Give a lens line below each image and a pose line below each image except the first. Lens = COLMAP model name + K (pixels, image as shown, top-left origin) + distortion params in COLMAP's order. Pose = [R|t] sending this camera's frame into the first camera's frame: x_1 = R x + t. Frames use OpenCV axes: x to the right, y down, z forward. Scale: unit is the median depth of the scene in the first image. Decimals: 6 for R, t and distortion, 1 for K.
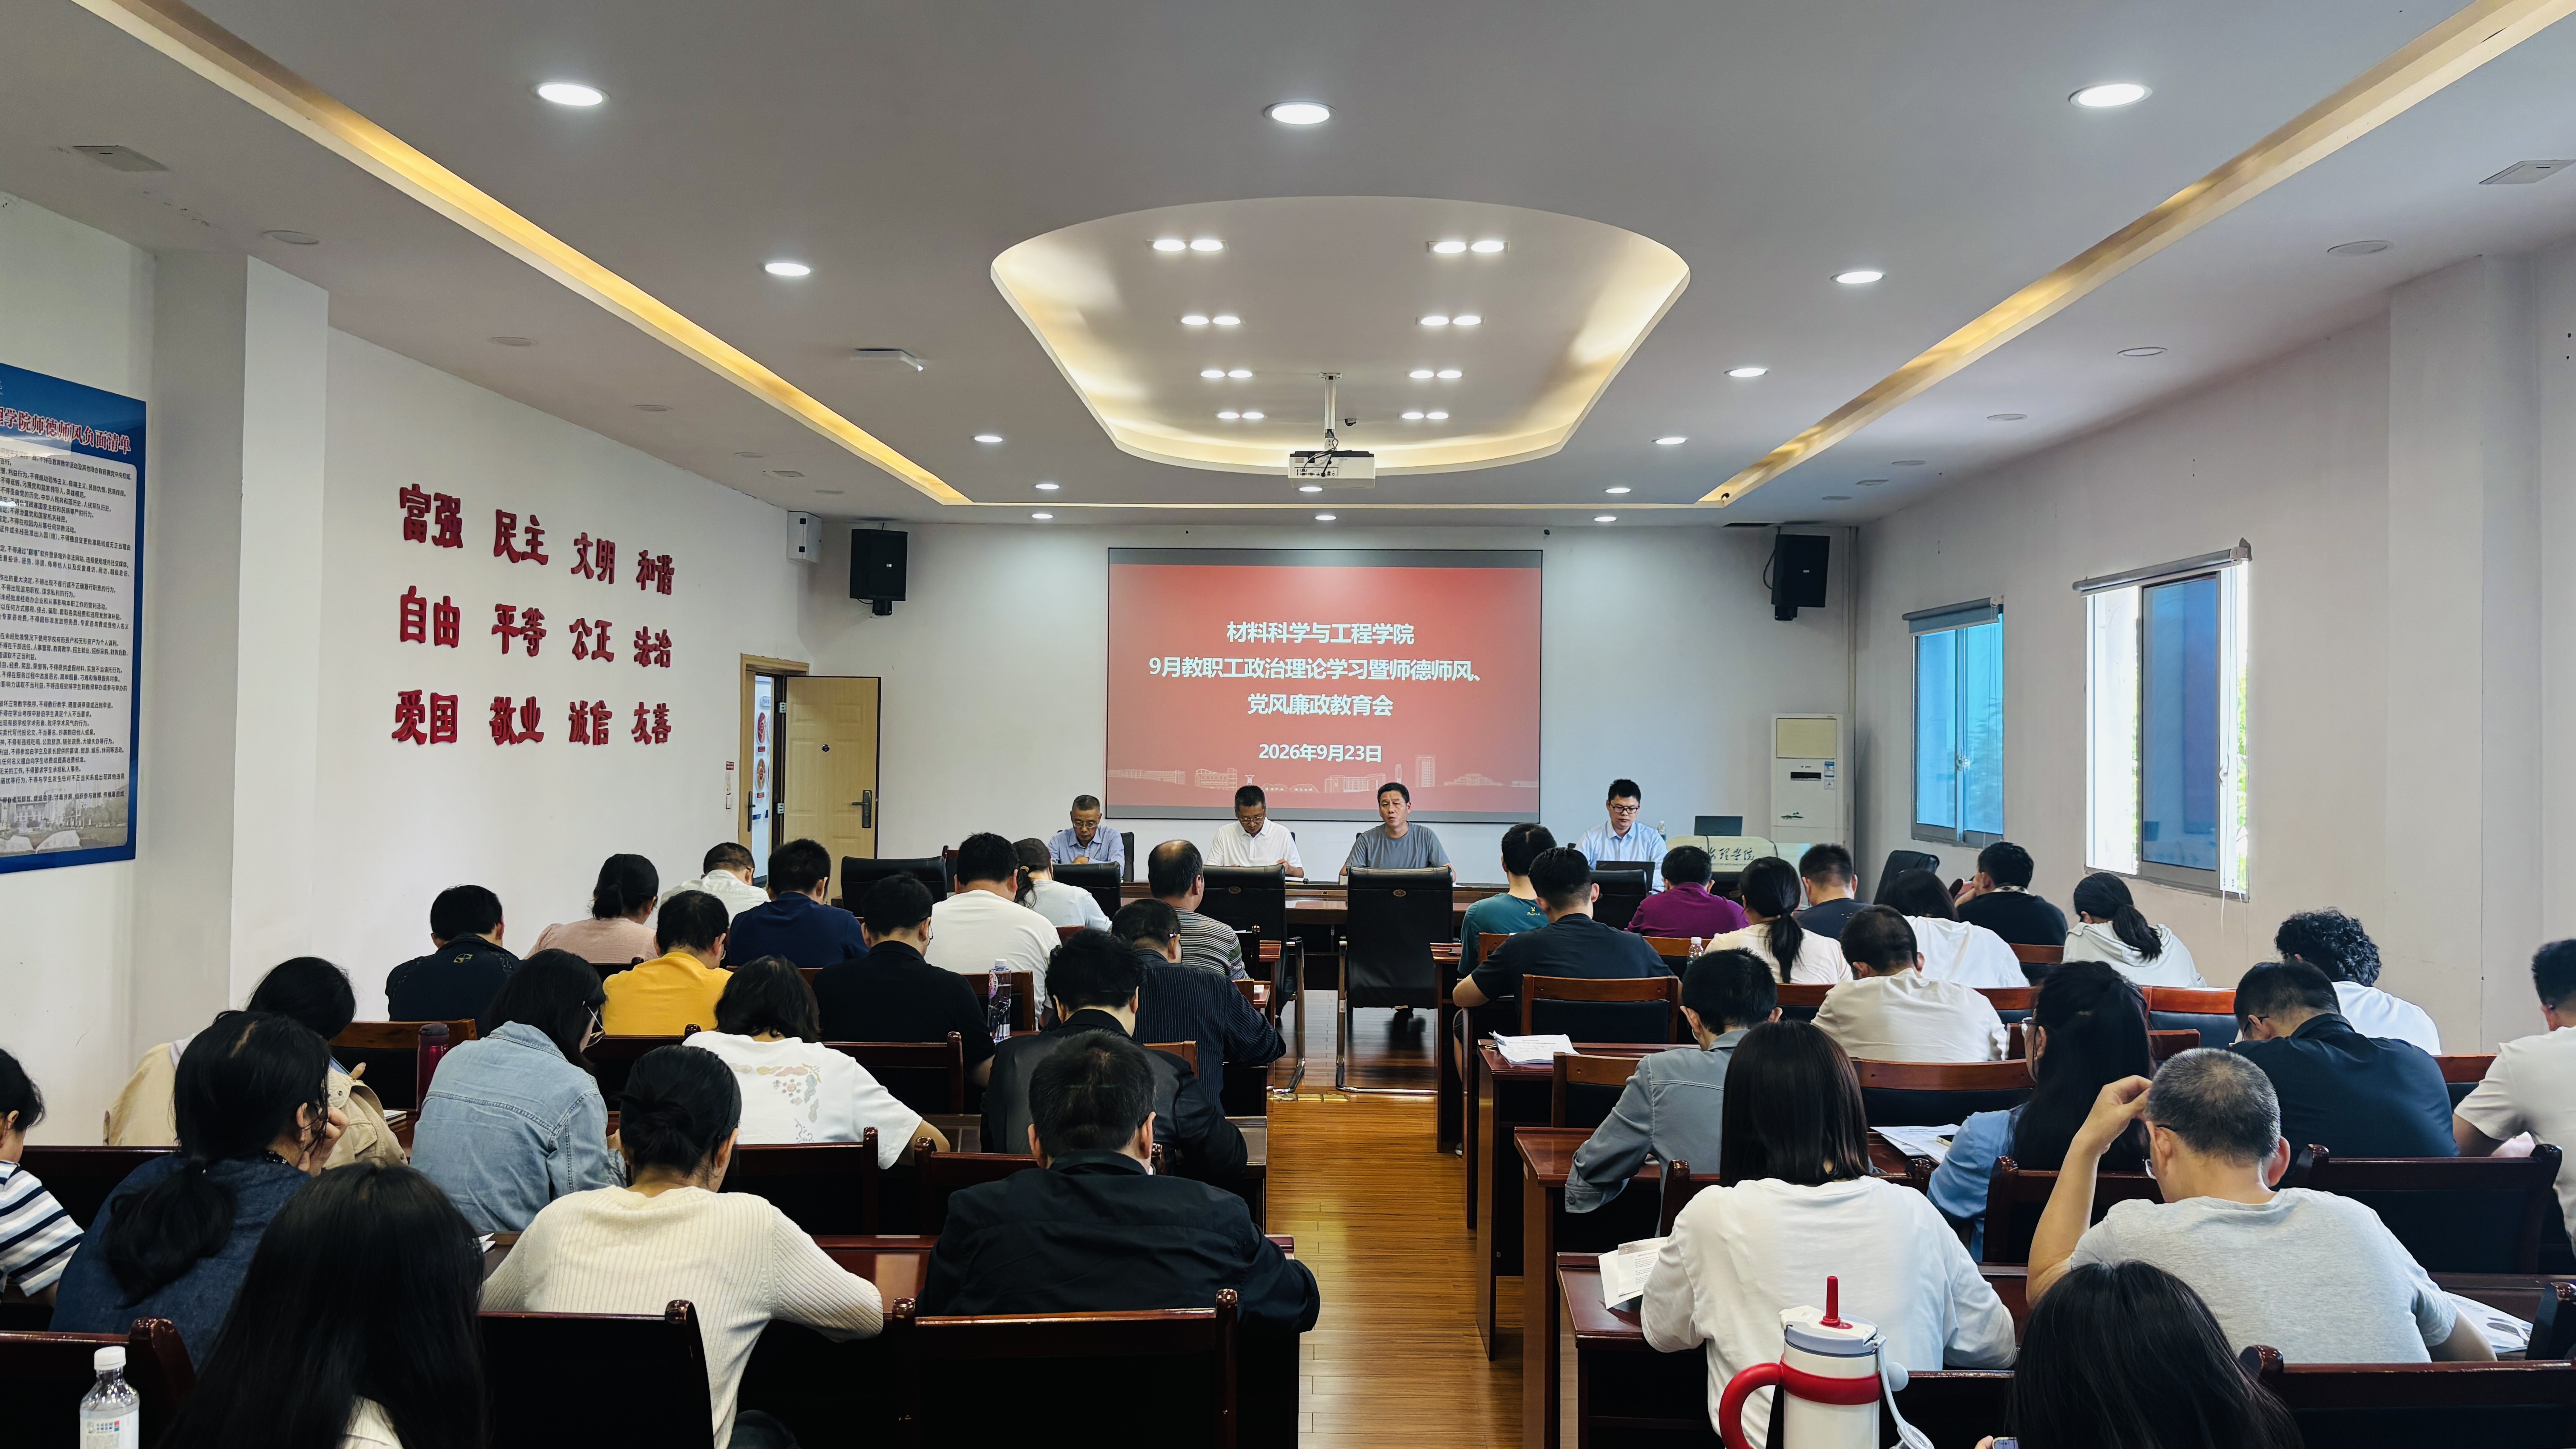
lens RADIAL K [[1933.0, 0, 1273.6], [0, 1933.0, 685.3], [0, 0, 1]] dist [0.043712, -0.048946]
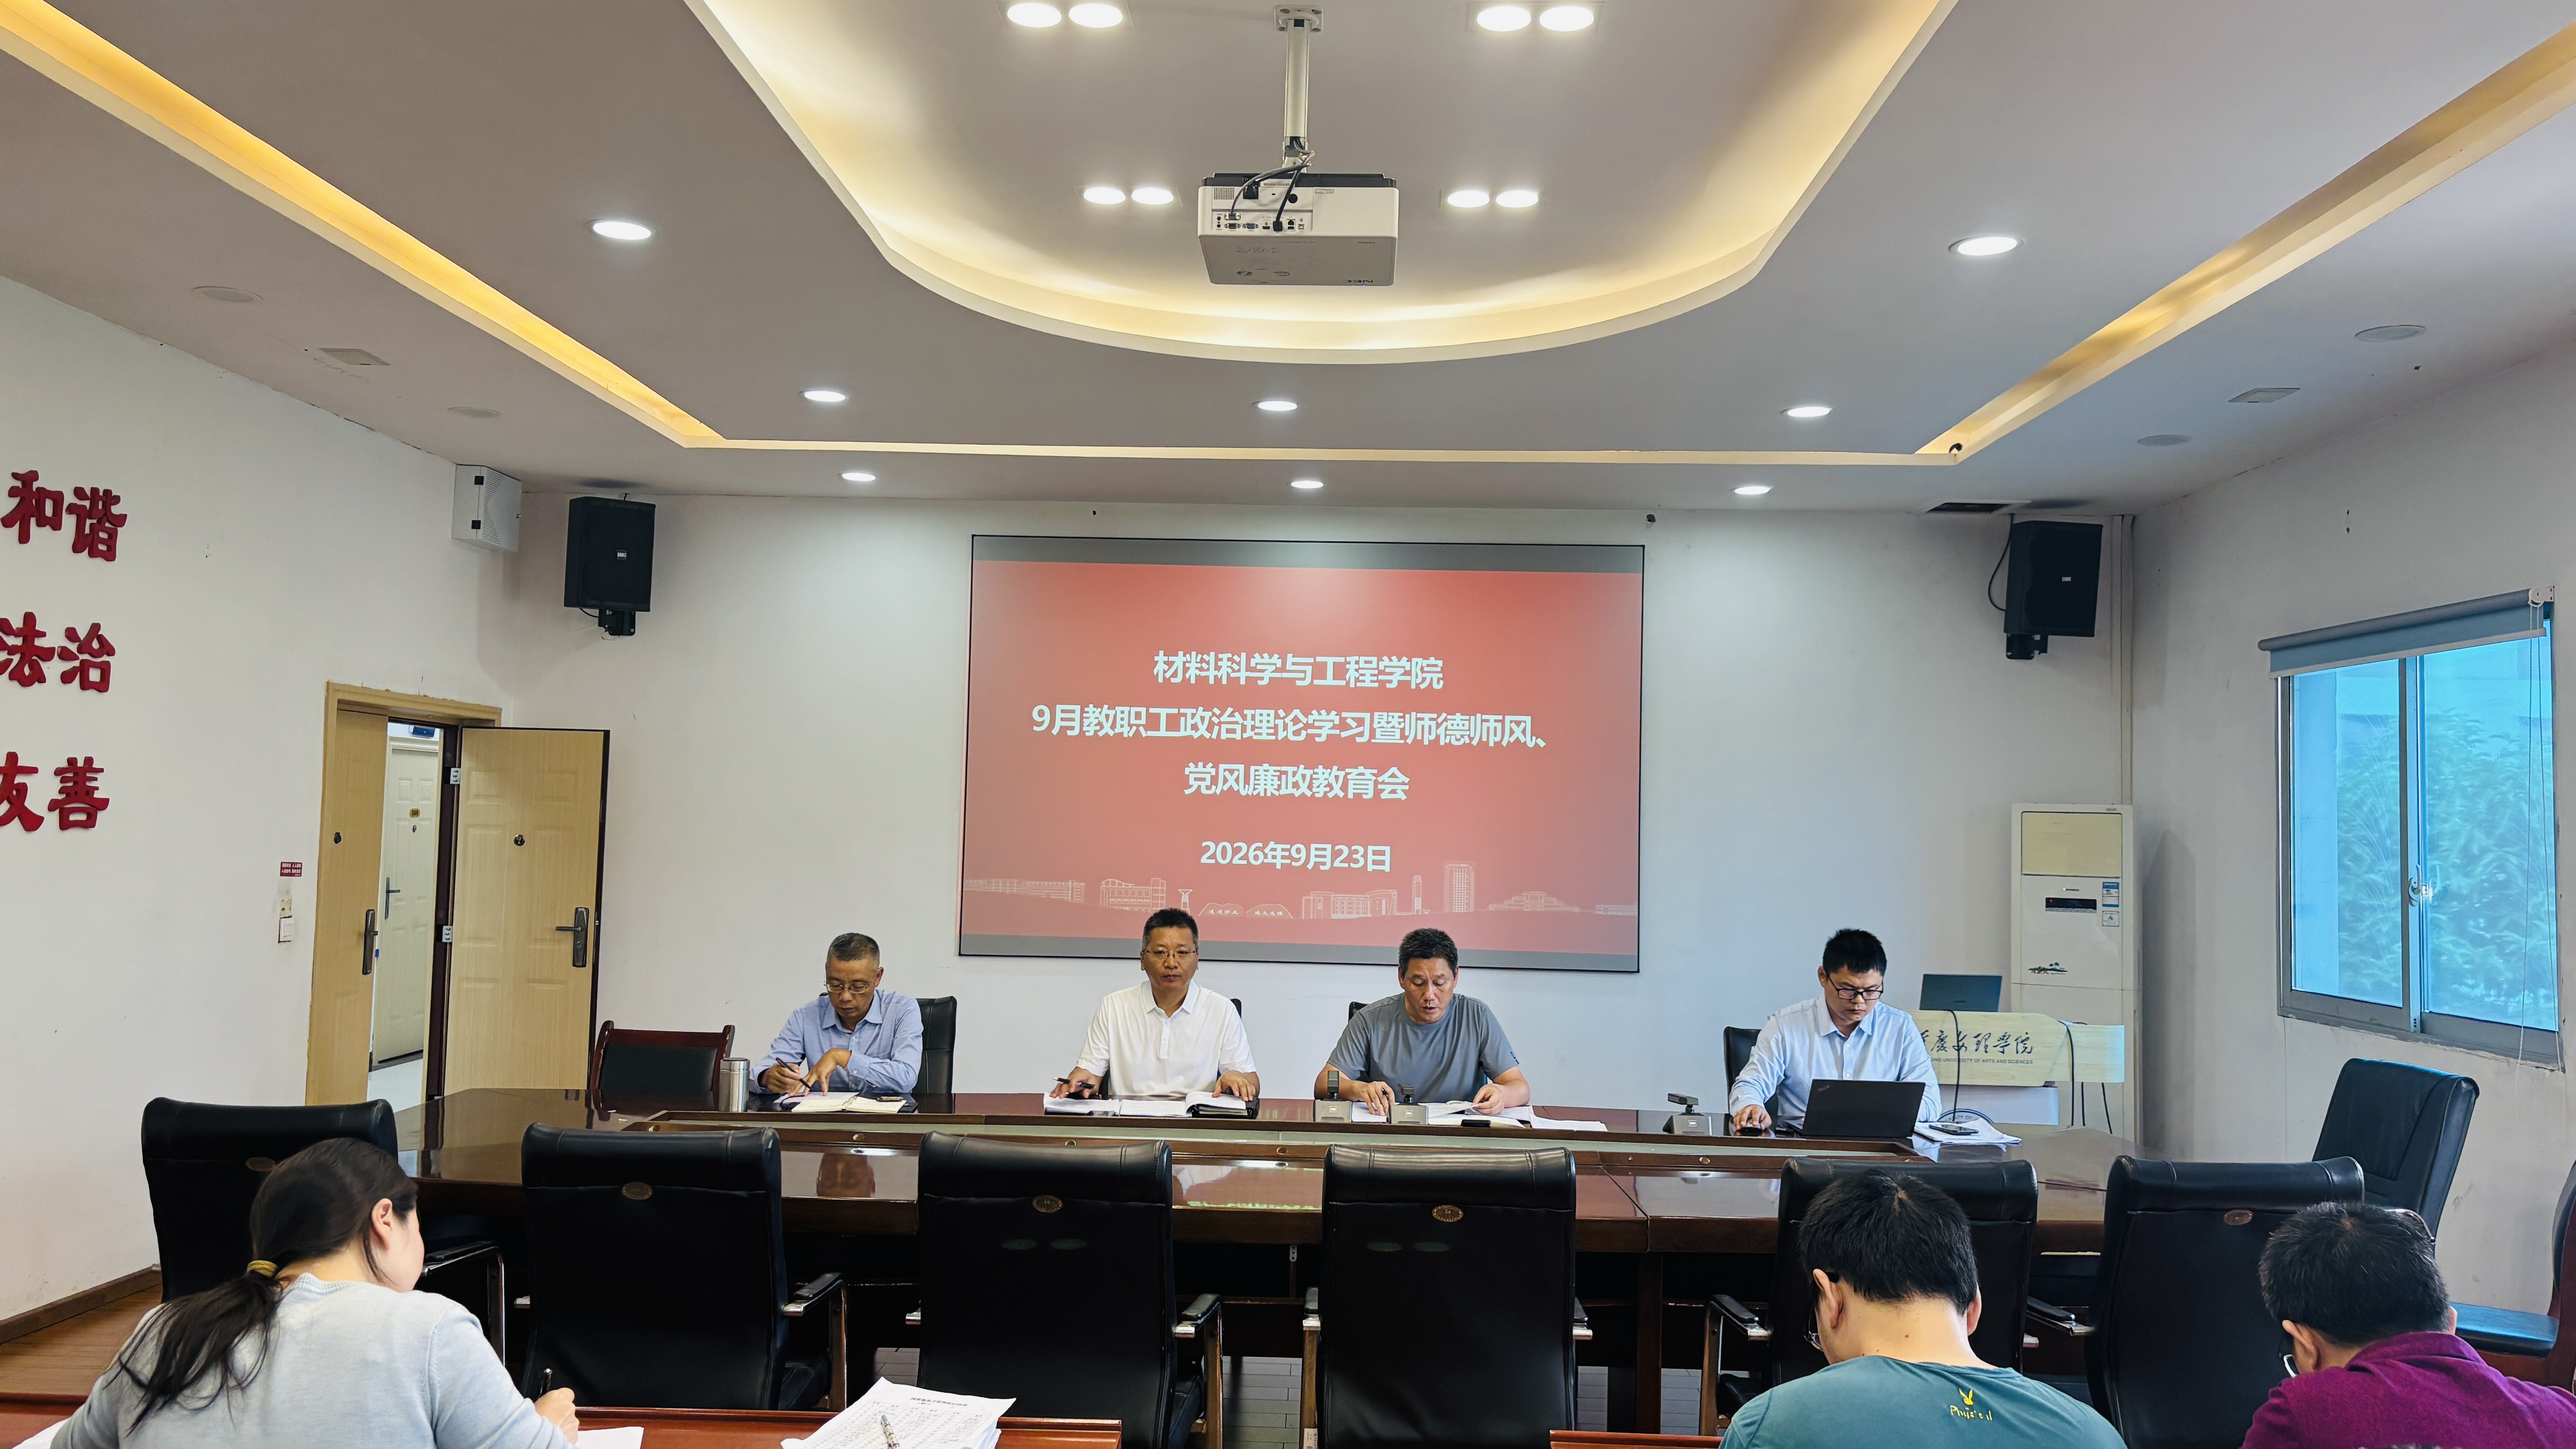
lens RADIAL K [[1933.0, 0, 1269.2], [0, 1933.0, 722.9], [0, 0, 1]] dist [0.043712, -0.048946]
pose [[0.999925, 0.012016, -0.002539, 0.021305], [-0.012083, 0.999531, -0.028144, 0.011351], [0.002200, 0.028173, 0.999601, 0.458903]]
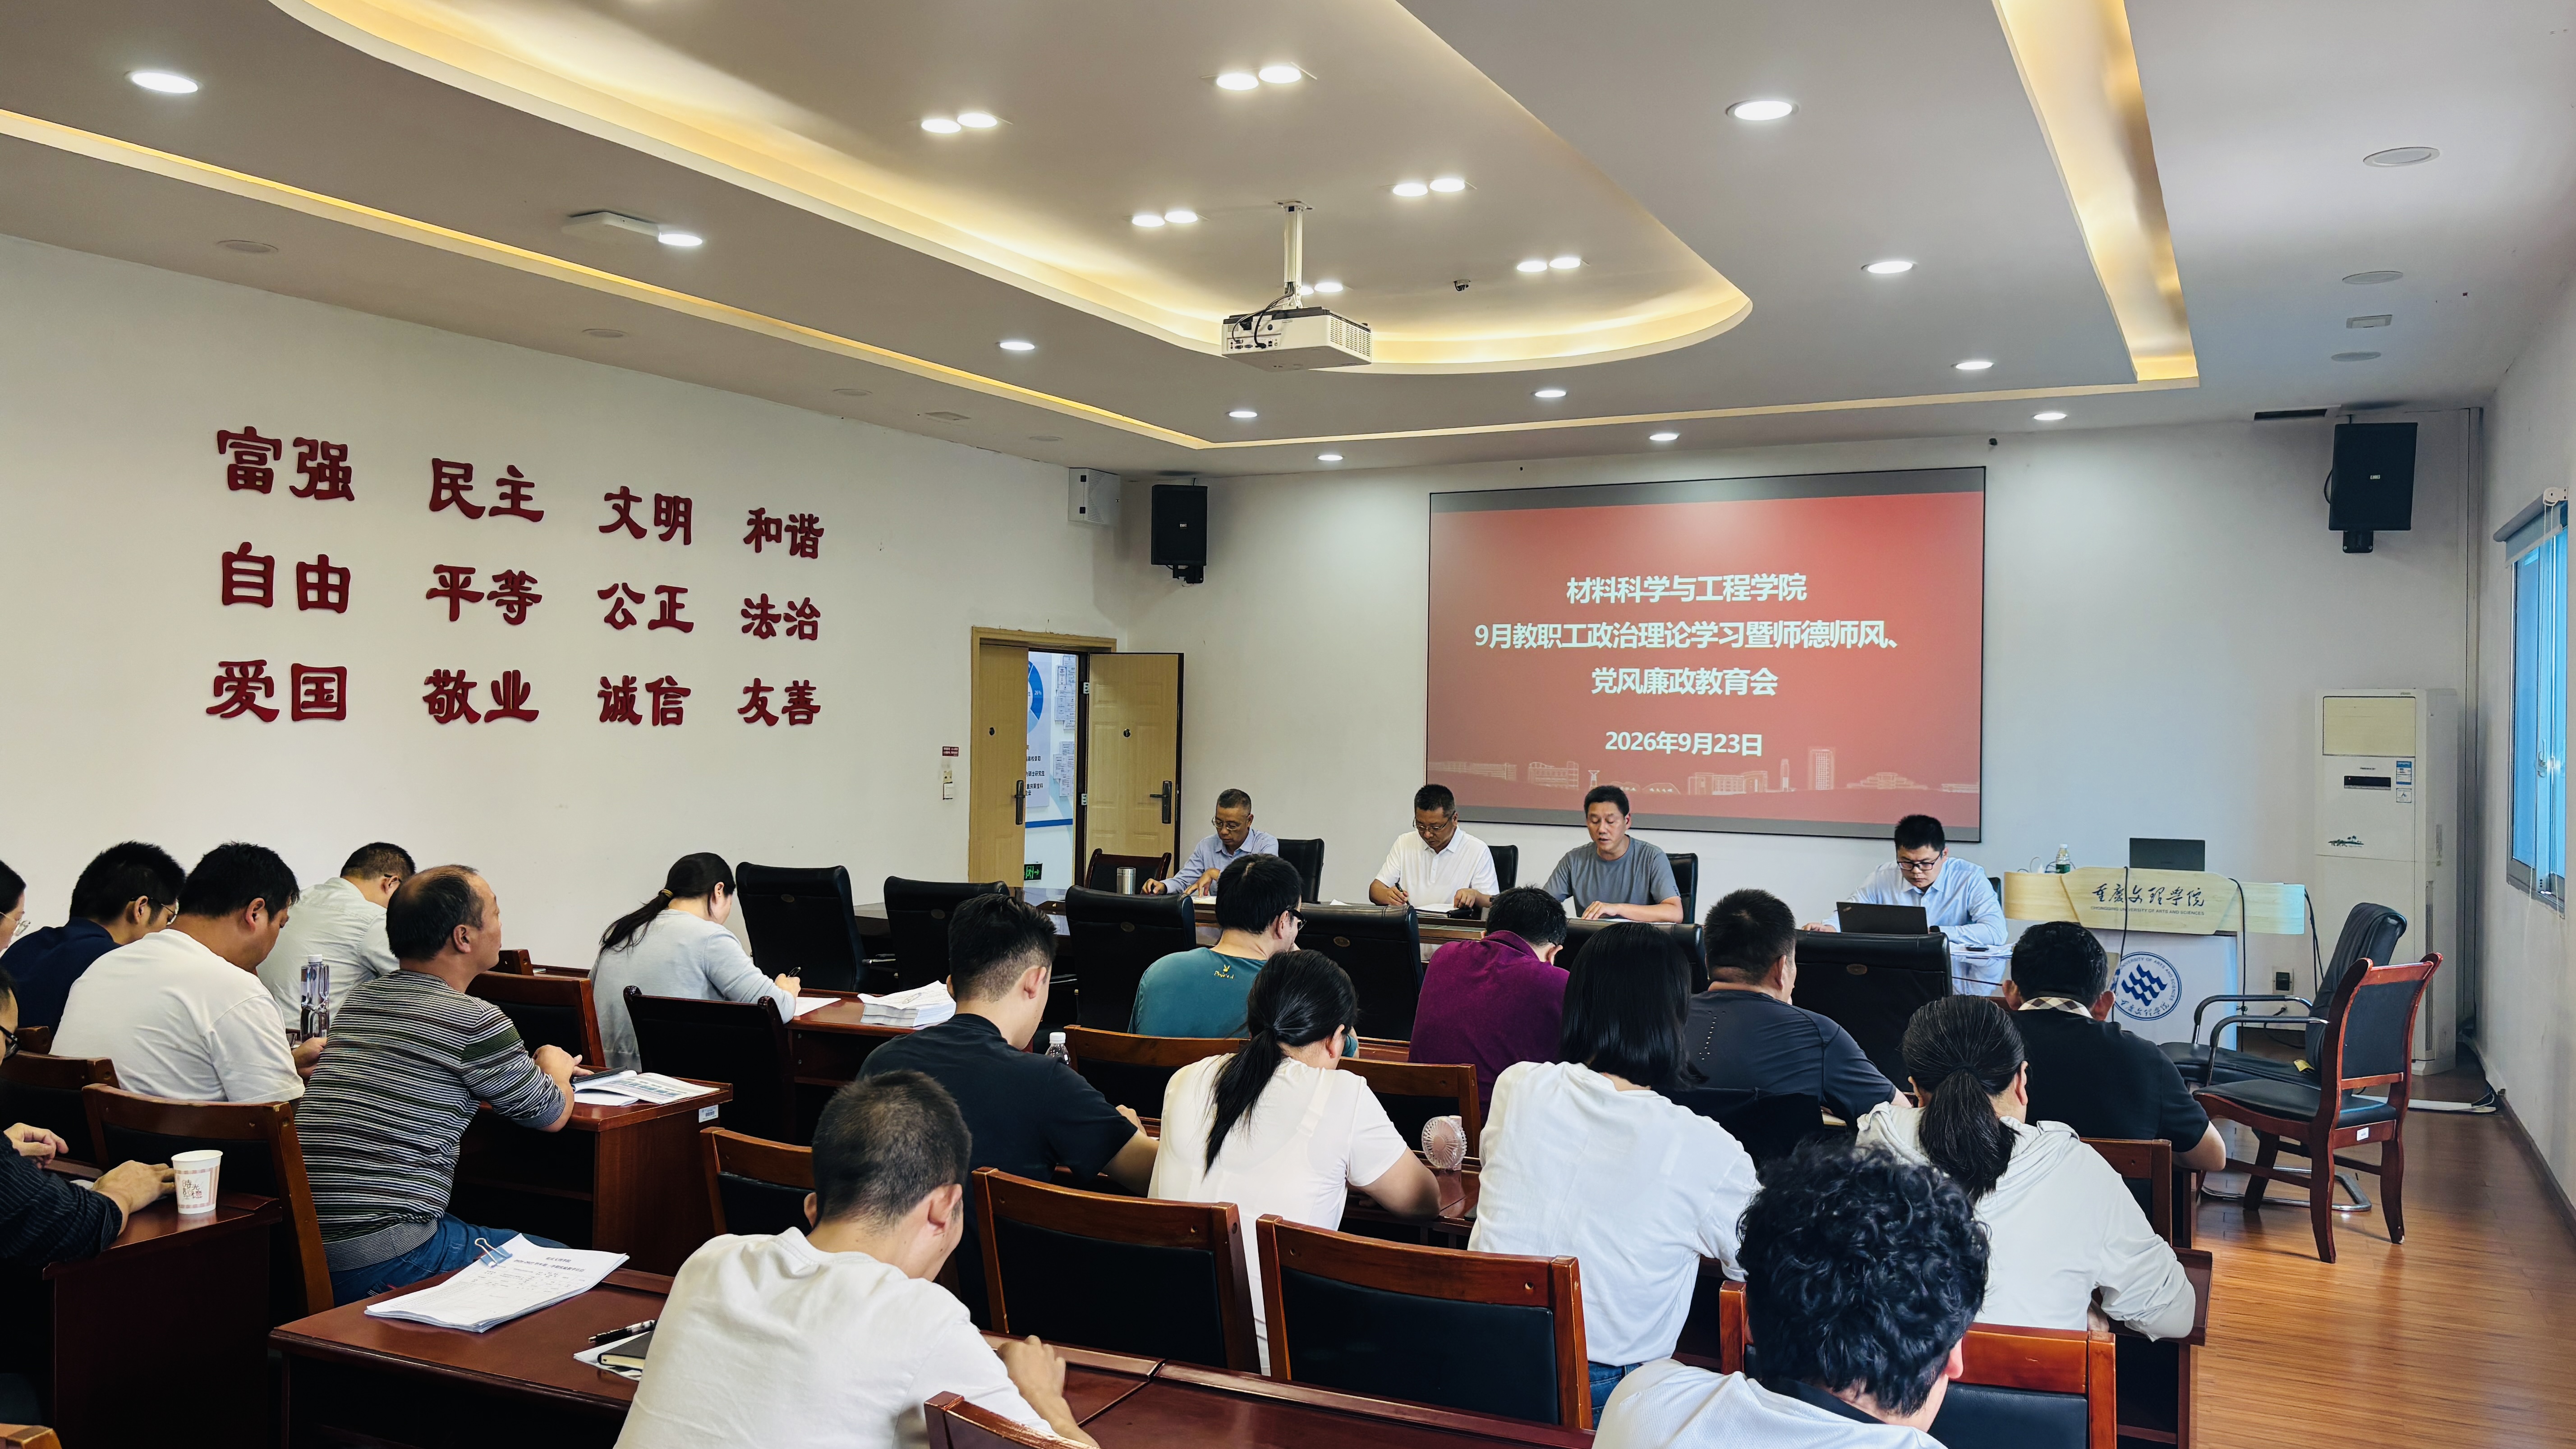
lens RADIAL K [[1933.0, 0, 1306.4], [0, 1933.0, 713.7], [0, 0, 1]] dist [0.043712, -0.048946]
pose [[0.910831, 0.001047, -0.412777, 0.269050], [0.006806, 0.999823, 0.017553, 0.010839], [0.412723, -0.018797, 0.910663, 0.289248]]
